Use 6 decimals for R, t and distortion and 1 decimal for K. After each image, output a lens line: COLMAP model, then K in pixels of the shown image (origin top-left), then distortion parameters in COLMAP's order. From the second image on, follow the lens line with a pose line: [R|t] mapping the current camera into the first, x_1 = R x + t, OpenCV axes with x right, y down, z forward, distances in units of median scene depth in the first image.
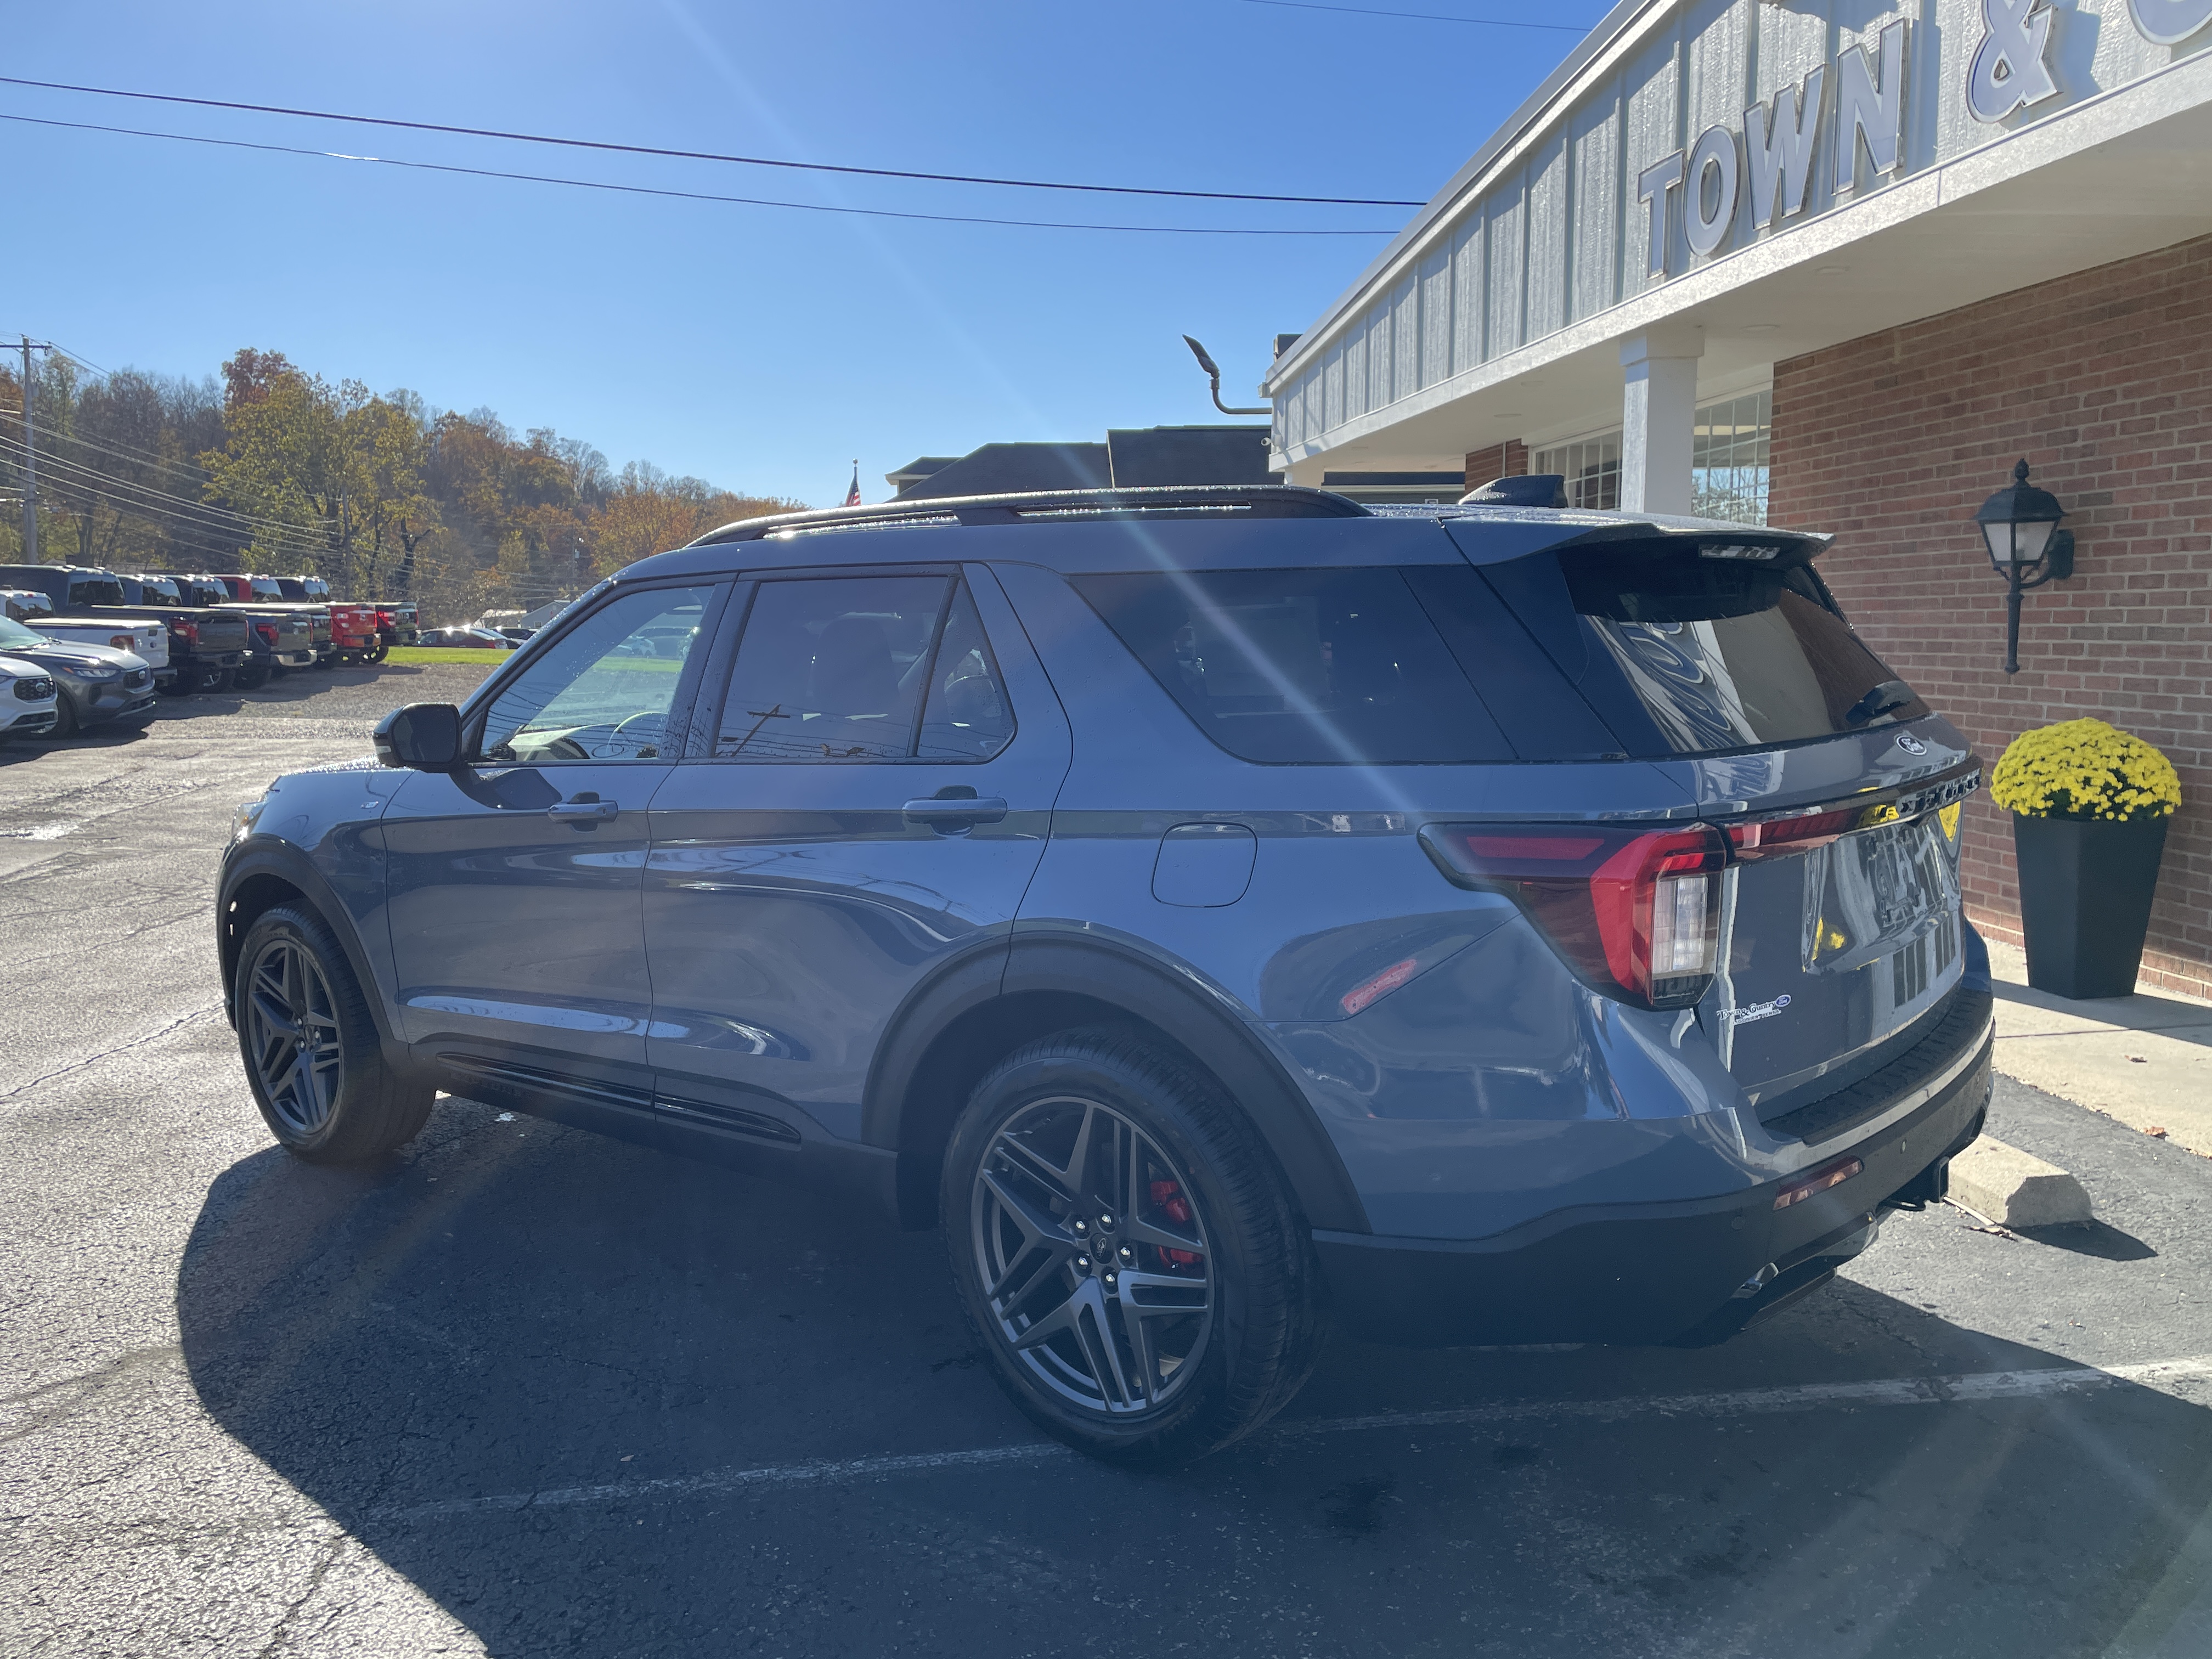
lens RADIAL K [[1655.4, 0, 1112.5], [0, 1655.4, 838.0], [0, 0, 1]] dist [0.095492, -0.122823]
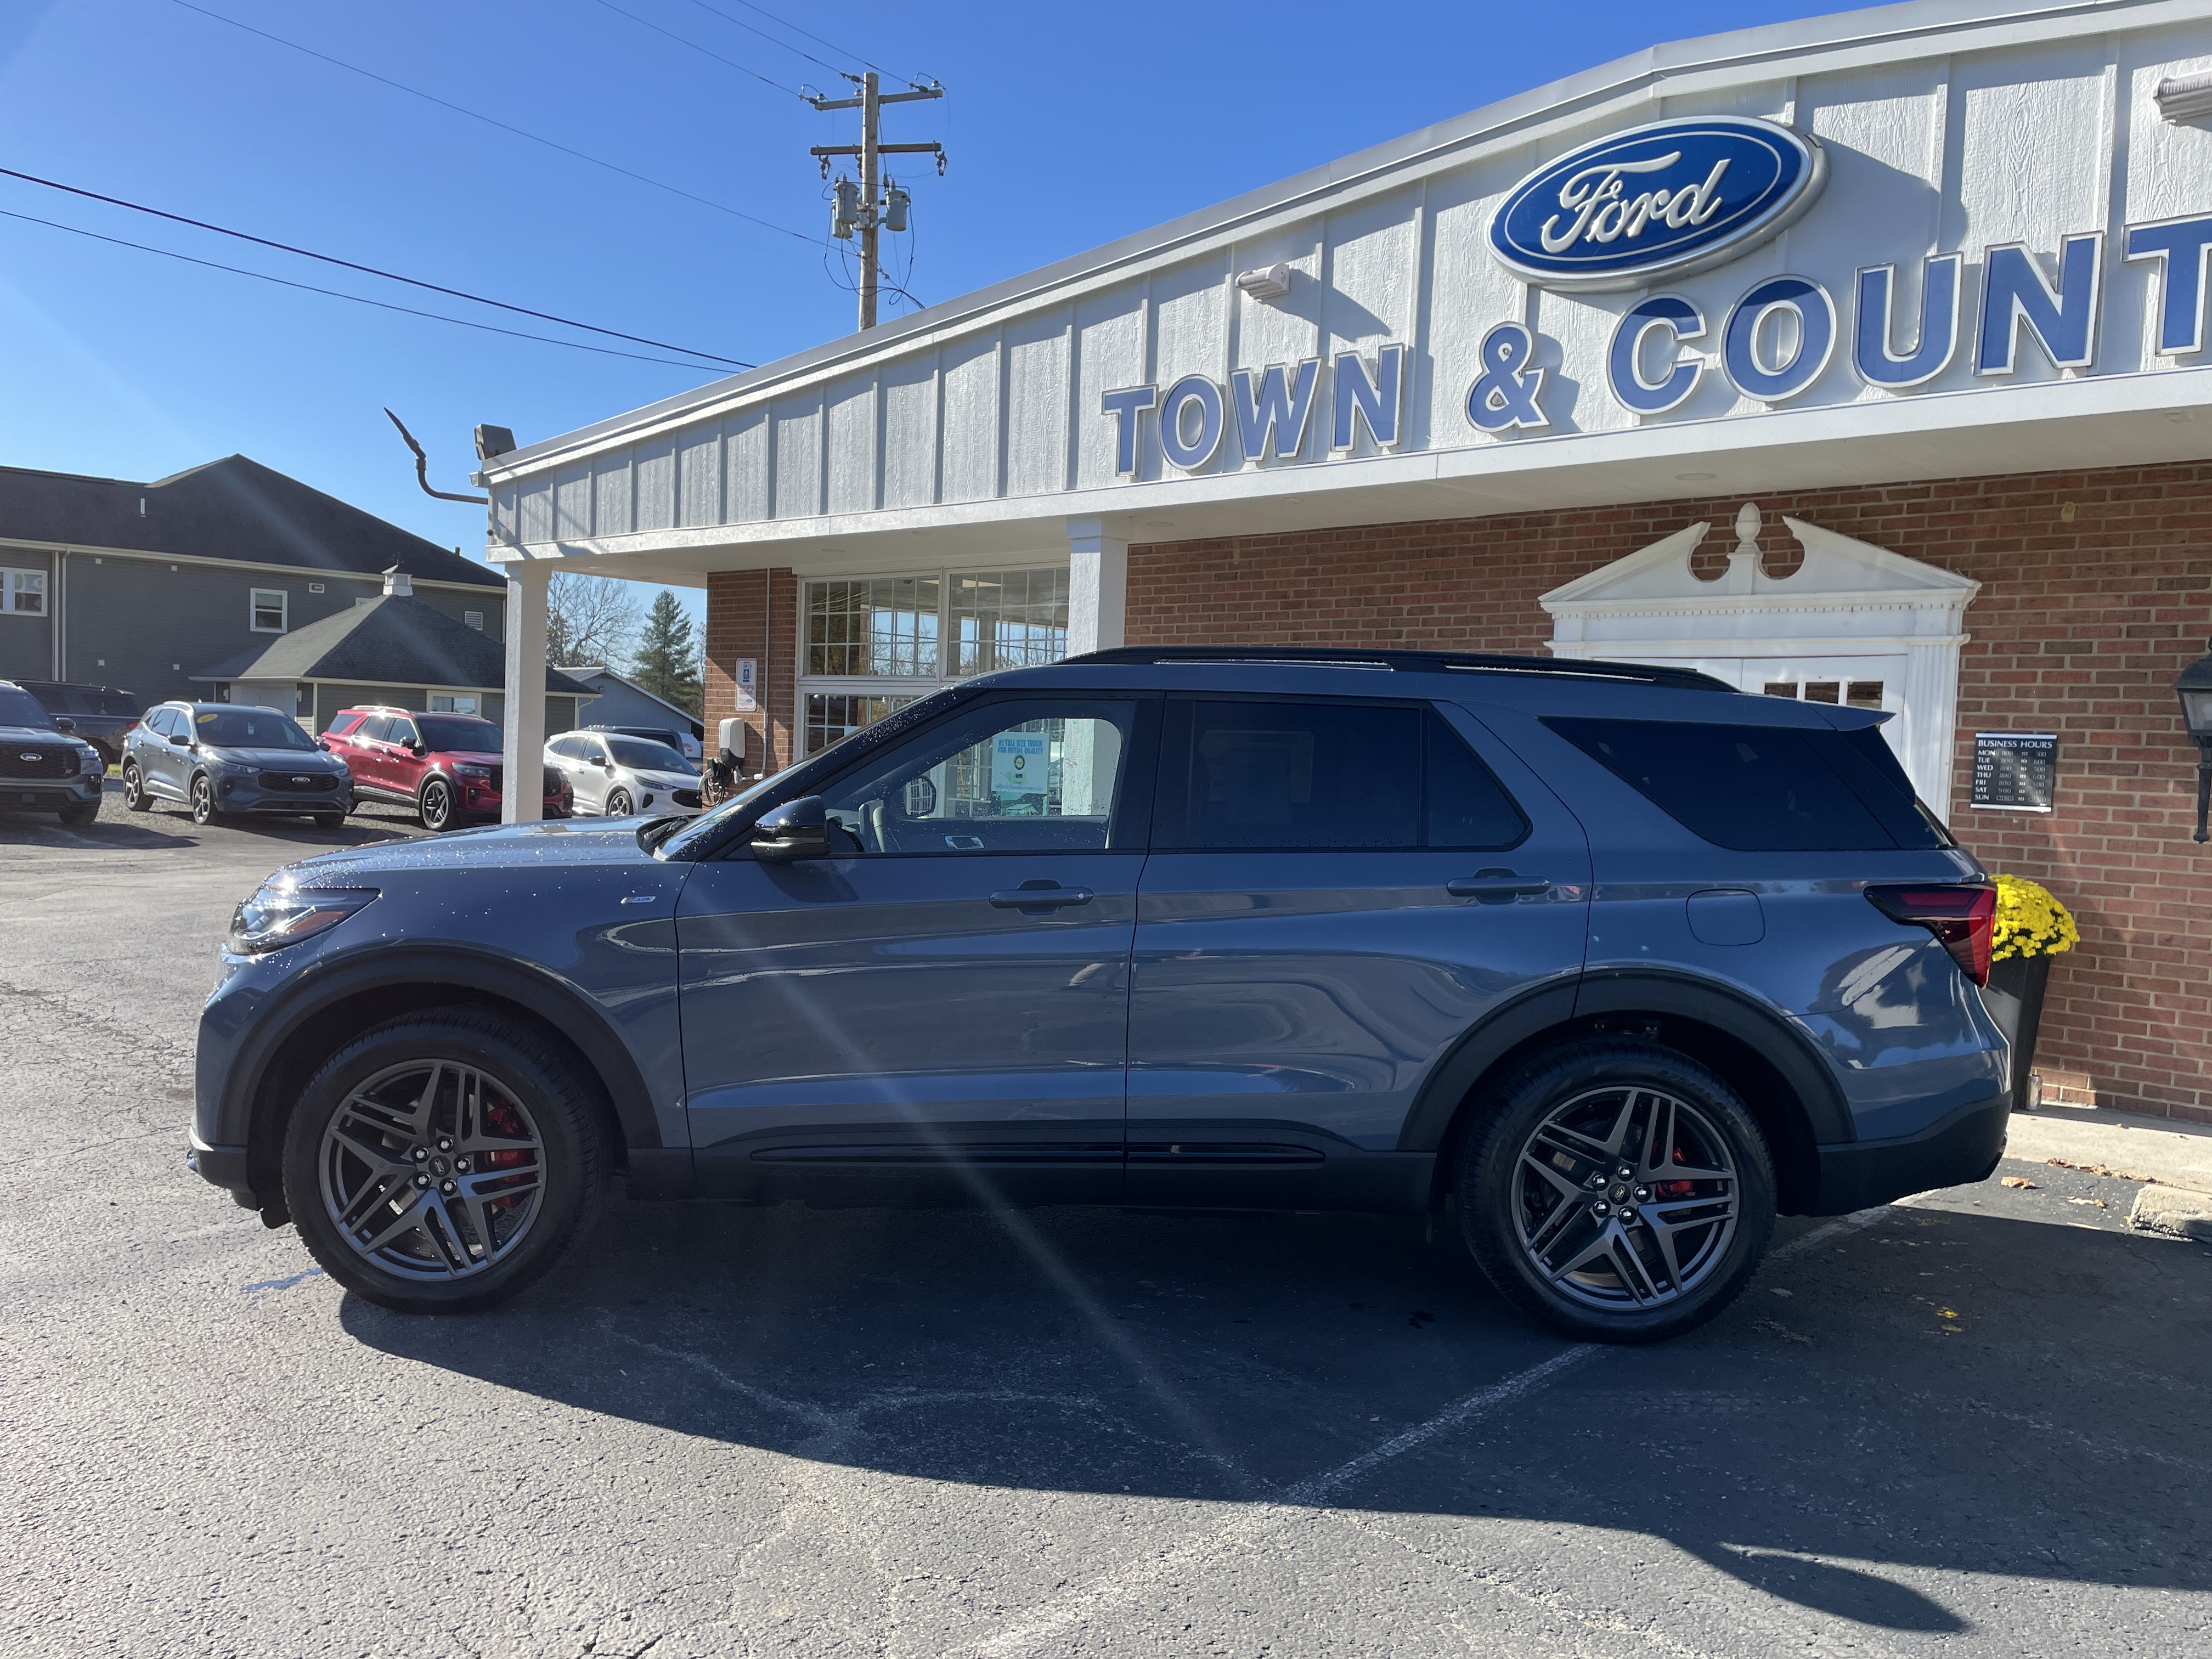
lens RADIAL K [[1655.4, 0, 1112.5], [0, 1655.4, 838.0], [0, 0, 1]] dist [0.095492, -0.122823]
pose [[0.774913, 0.007870, 0.632019, -1.200719], [0.032306, 0.998122, -0.052039, 0.004216], [-0.631242, 0.060744, 0.773204, 0.148498]]
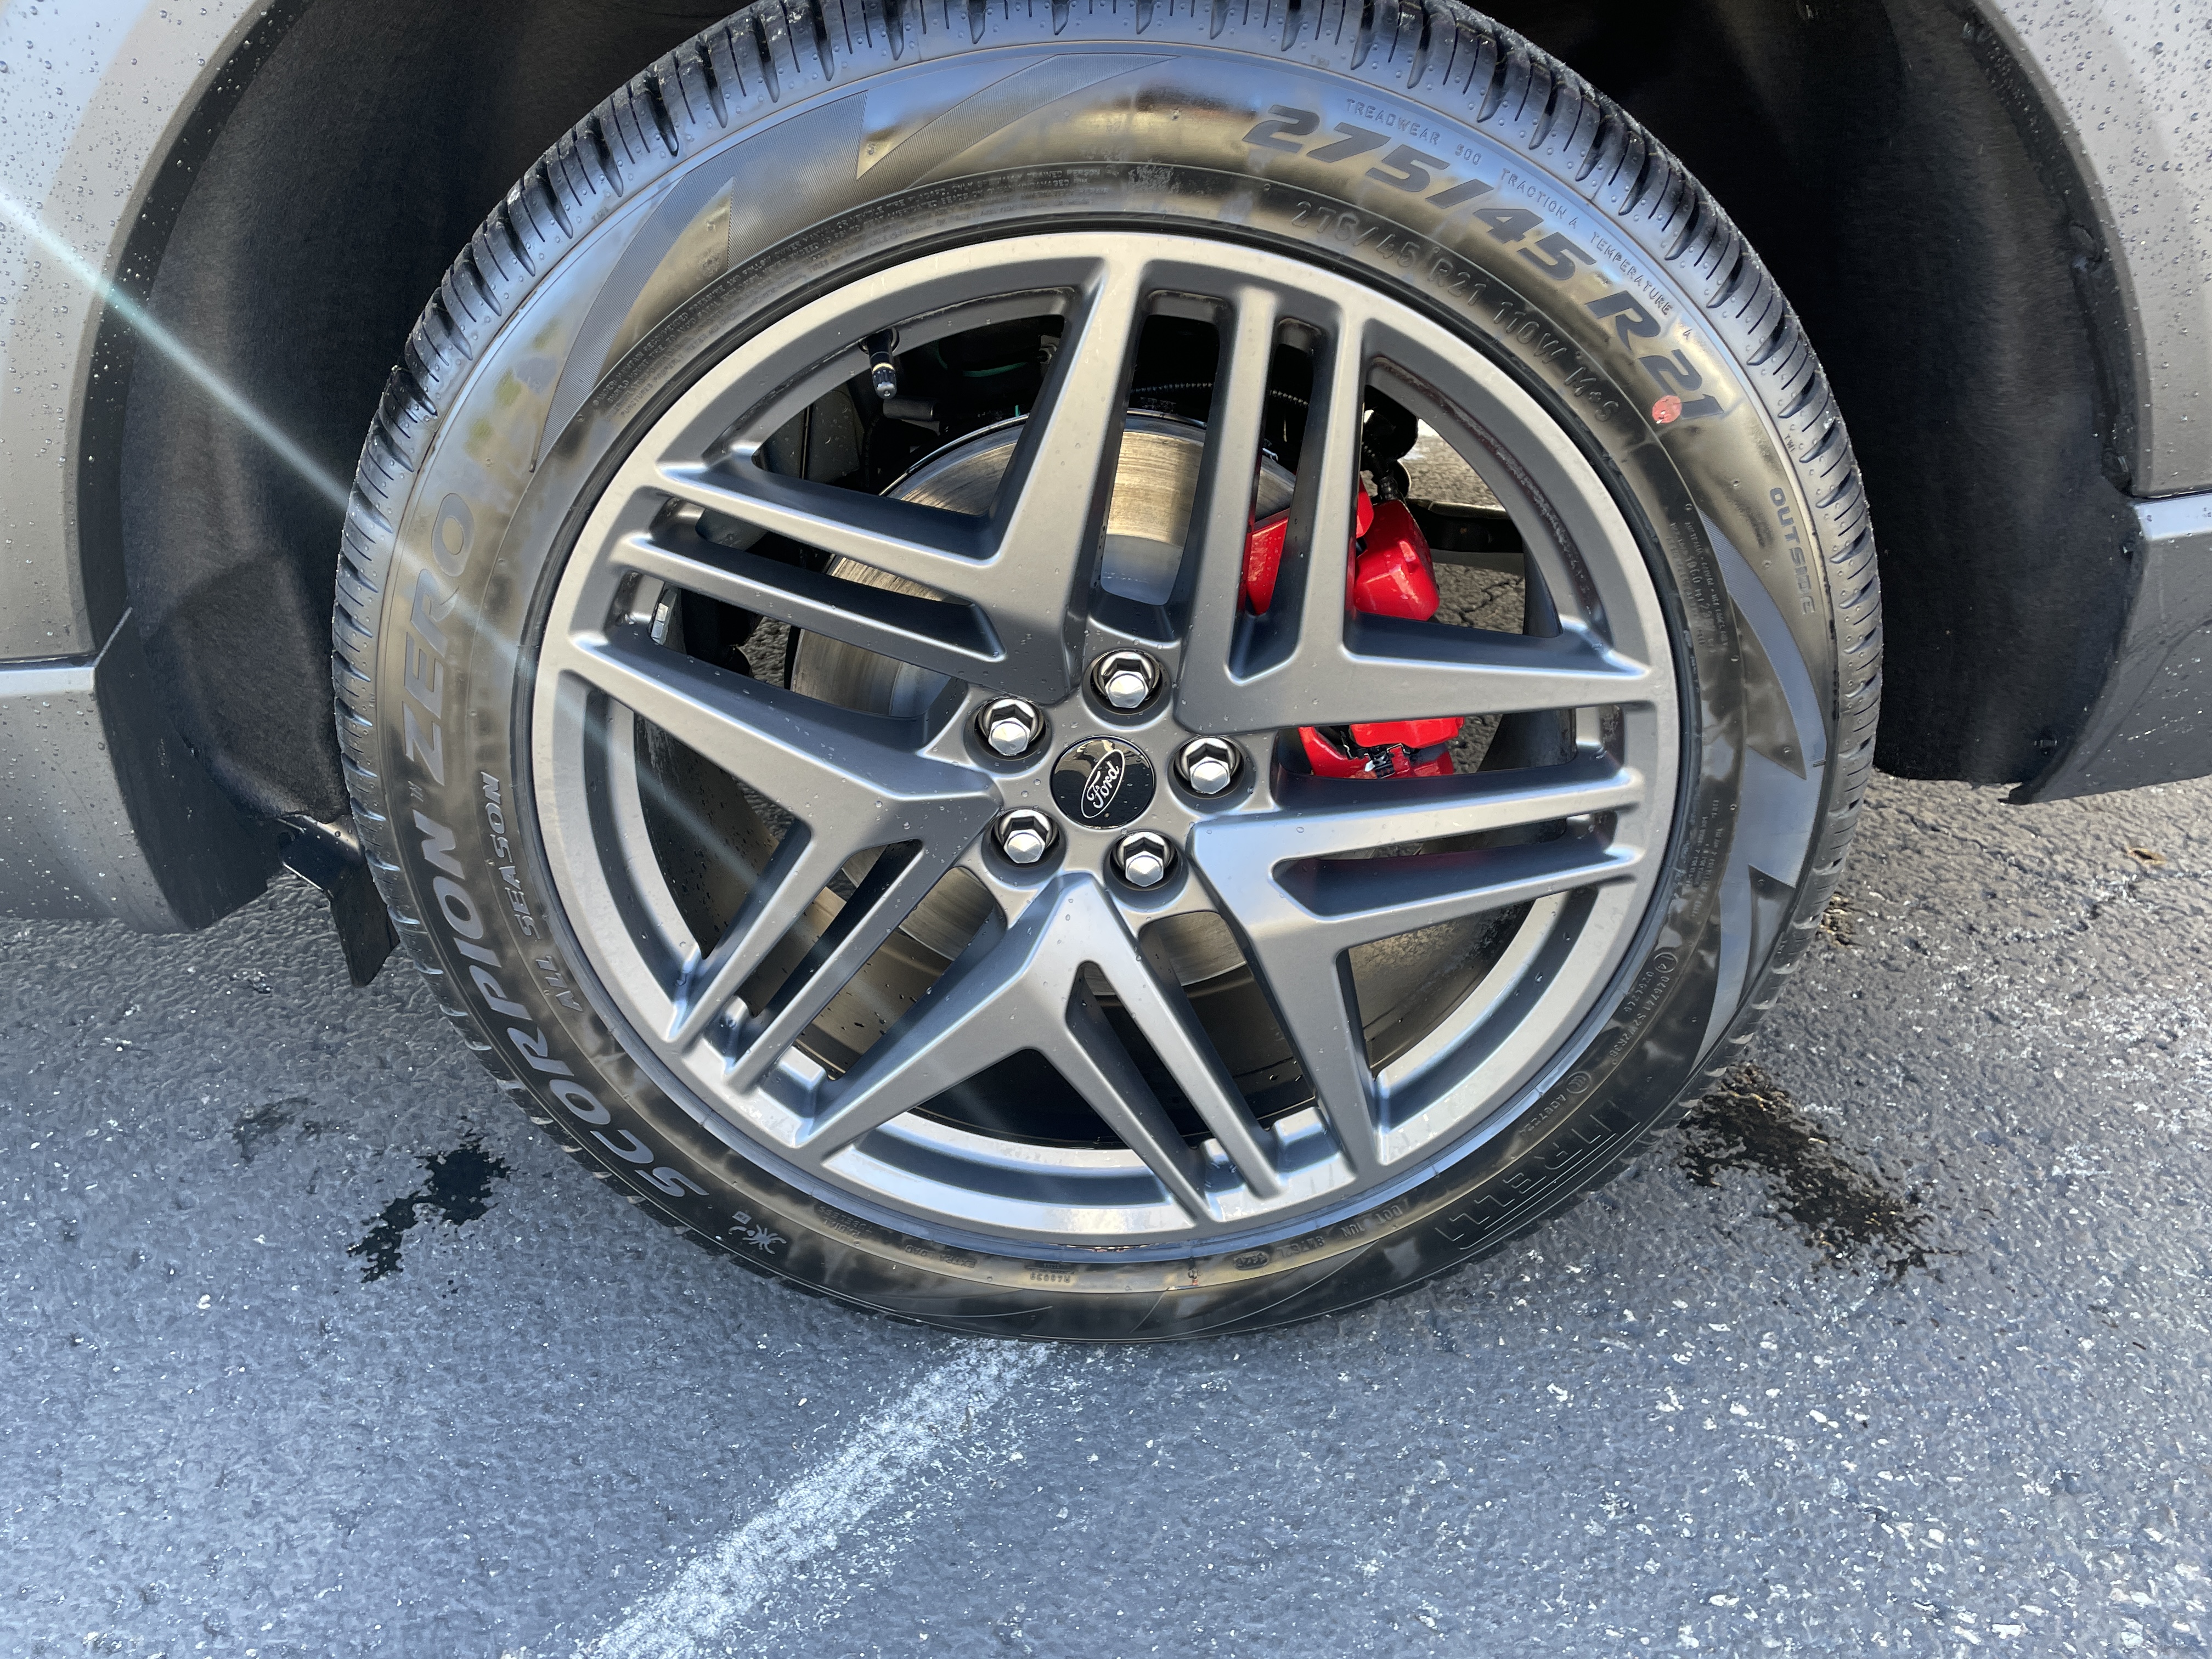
lens RADIAL K [[1655.4, 0, 1112.5], [0, 1655.4, 838.0], [0, 0, 1]] dist [0.095492, -0.122823]
pose [[0.768214, -0.326636, 0.550596, -0.164700], [0.085182, 0.904552, 0.417767, 0.128313], [-0.634501, -0.274034, 0.722713, 0.758018]]
